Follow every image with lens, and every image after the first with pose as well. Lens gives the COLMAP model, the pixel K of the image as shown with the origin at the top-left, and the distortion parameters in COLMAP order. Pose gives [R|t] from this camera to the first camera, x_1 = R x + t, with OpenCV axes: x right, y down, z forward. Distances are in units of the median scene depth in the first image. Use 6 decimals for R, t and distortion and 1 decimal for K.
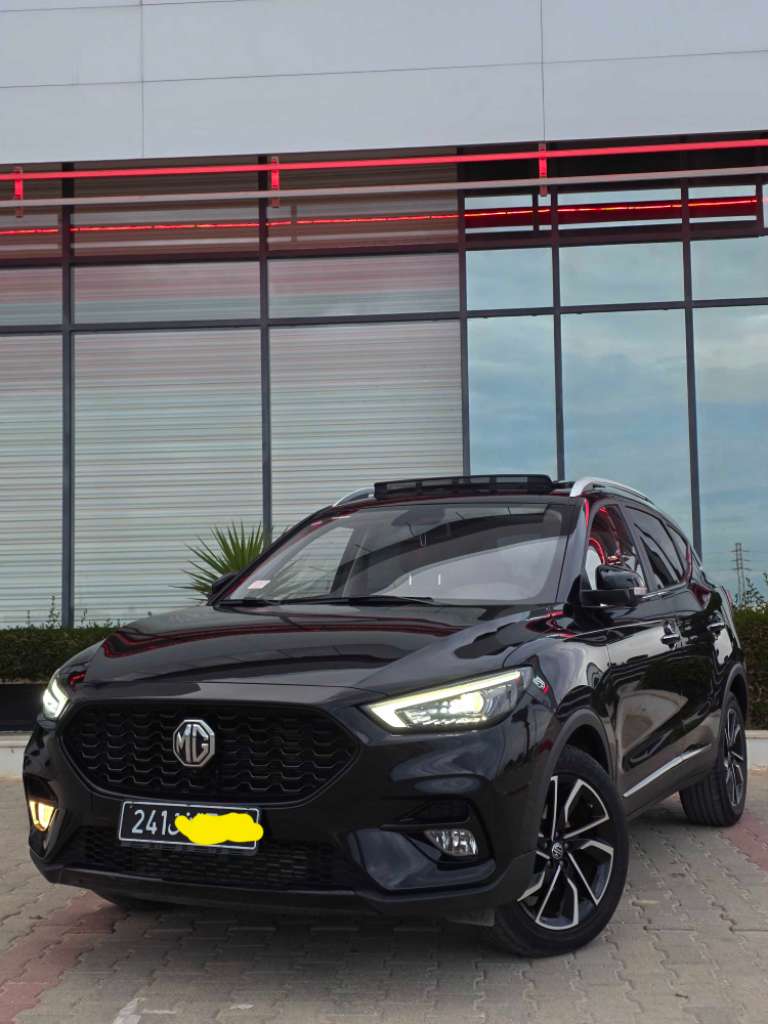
lens RADIAL K [[1368.8, 0, 384.3], [0, 1368.8, 511.1], [0, 0, 1]] dist [0.186541, -0.418185]
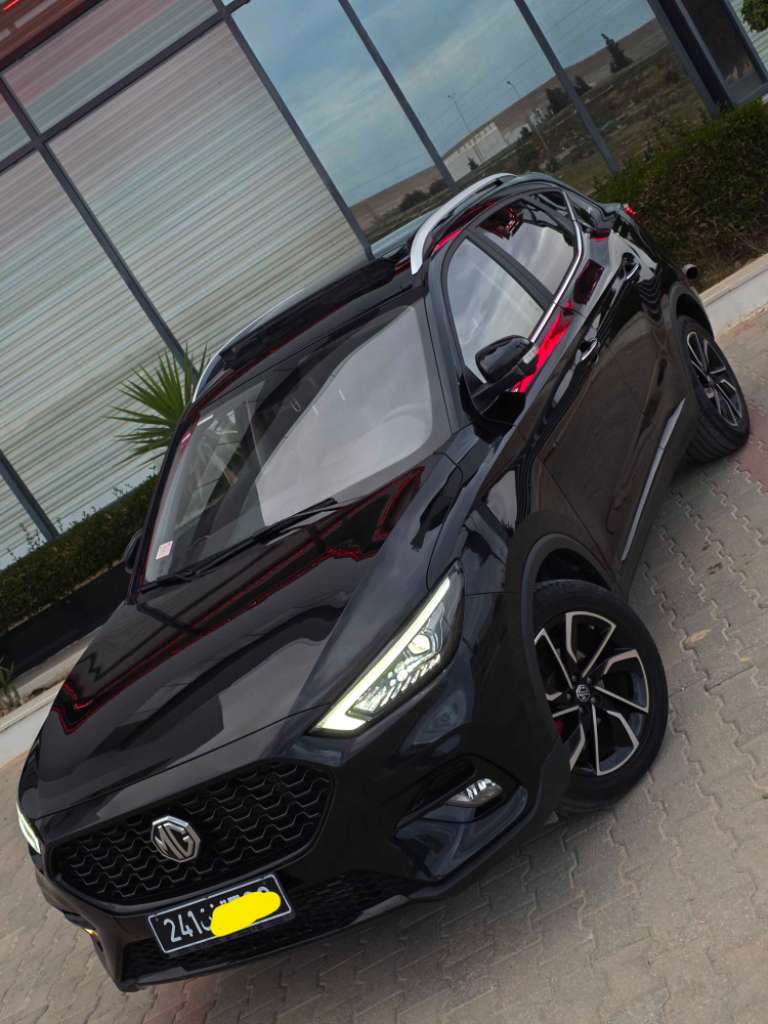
lens RADIAL K [[1368.8, 0, 384.3], [0, 1368.8, 511.1], [0, 0, 1]] dist [0.186541, -0.418185]
pose [[0.855098, -0.510390, -0.091159, 0.169474], [0.515081, 0.816219, 0.261682, -0.172324], [-0.059154, -0.270718, 0.960839, 0.175950]]
